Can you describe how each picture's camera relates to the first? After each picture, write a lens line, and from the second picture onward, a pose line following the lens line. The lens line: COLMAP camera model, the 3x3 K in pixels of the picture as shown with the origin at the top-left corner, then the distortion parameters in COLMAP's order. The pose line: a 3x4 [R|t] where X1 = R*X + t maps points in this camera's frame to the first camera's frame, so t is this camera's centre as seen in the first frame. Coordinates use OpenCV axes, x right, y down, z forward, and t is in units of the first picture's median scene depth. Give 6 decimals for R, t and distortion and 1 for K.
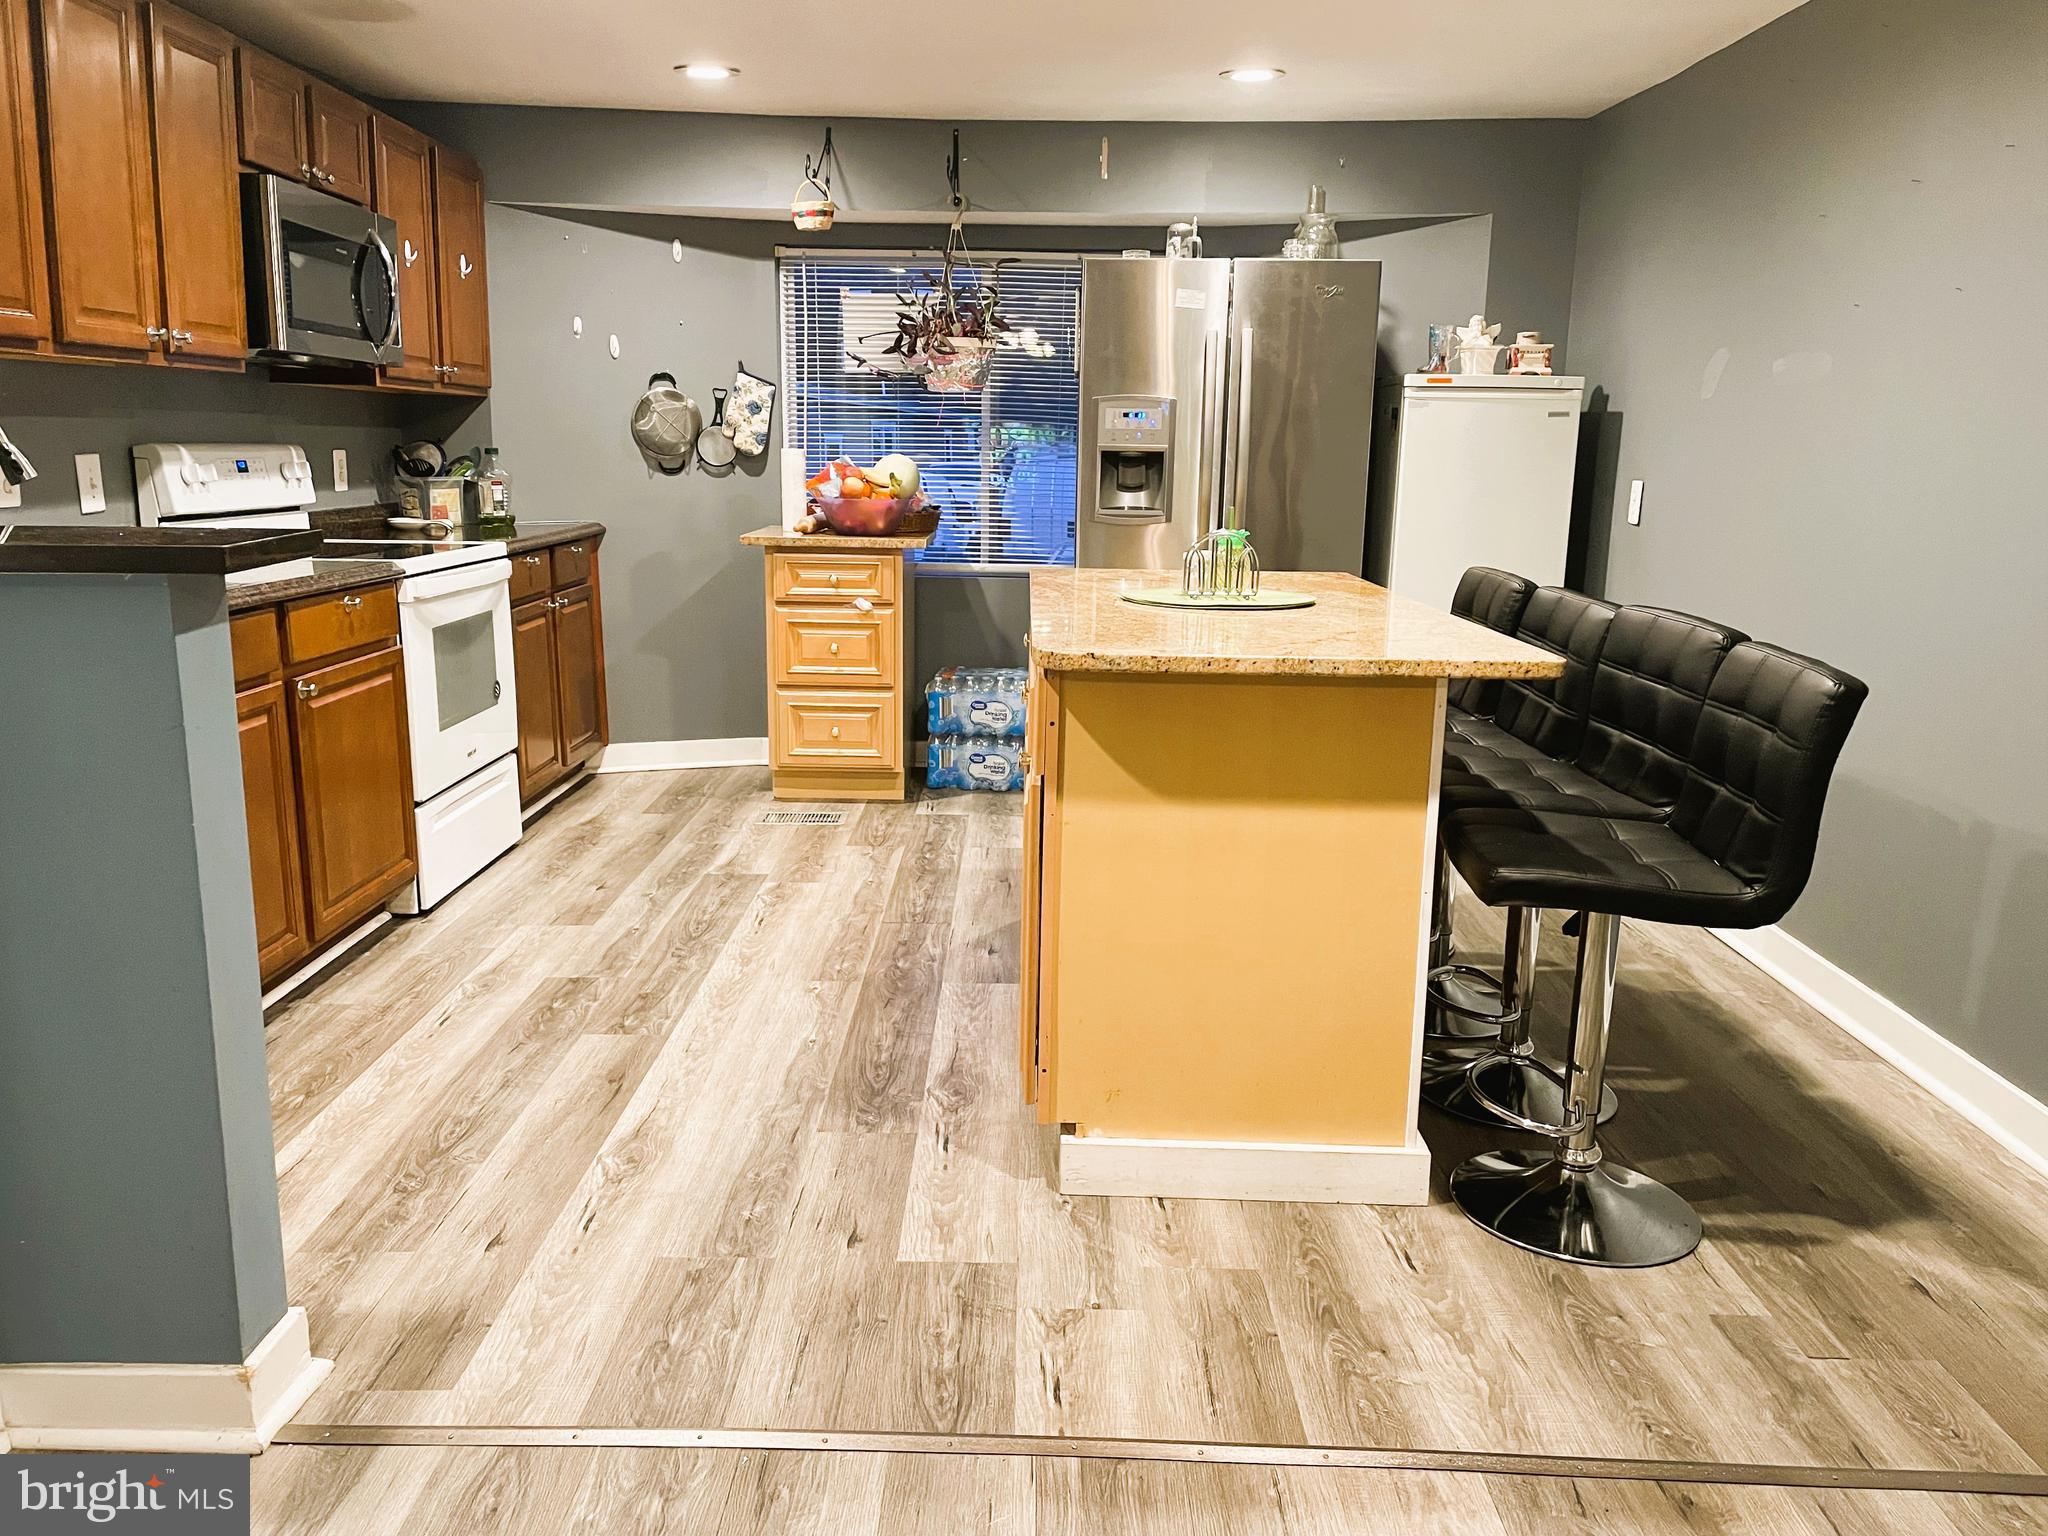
lens RADIAL K [[1546.9, 0, 1030.1], [0, 1546.9, 754.6], [0, 0, 1]] dist [0.080575, -0.109940]
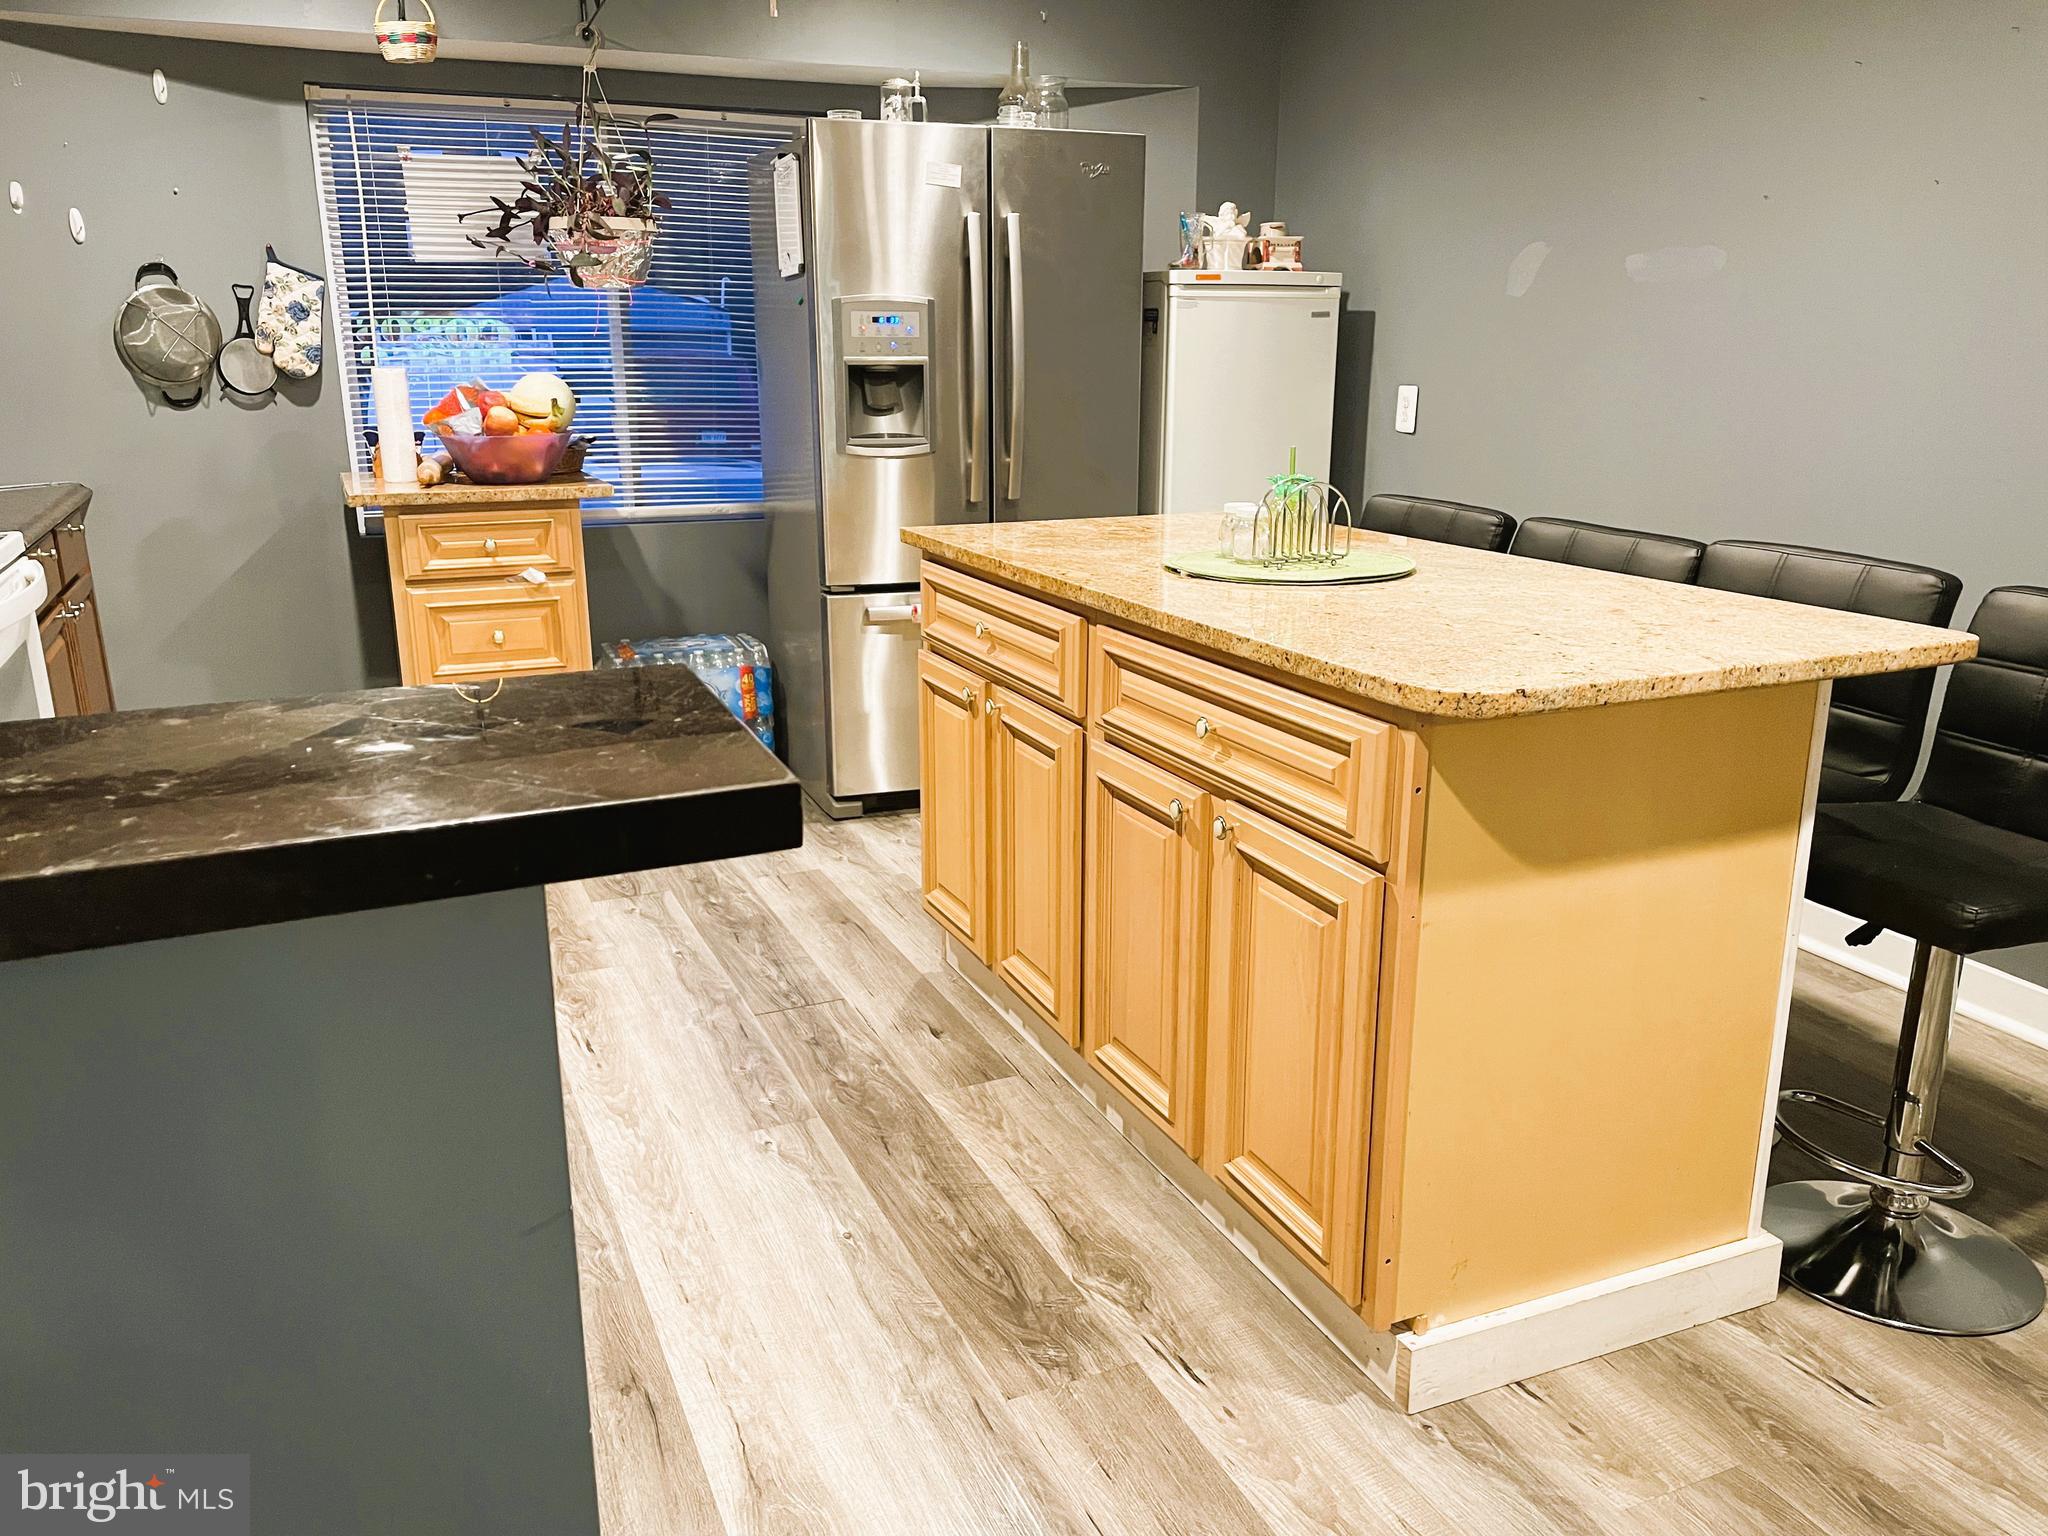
lens RADIAL K [[1546.9, 0, 1030.1], [0, 1546.9, 754.6], [0, 0, 1]] dist [0.080575, -0.109940]
pose [[0.911359, -0.122720, 0.392892, -0.209603], [0.096211, 0.991591, 0.086551, -0.056723], [-0.400210, -0.041079, 0.915502, 0.217479]]
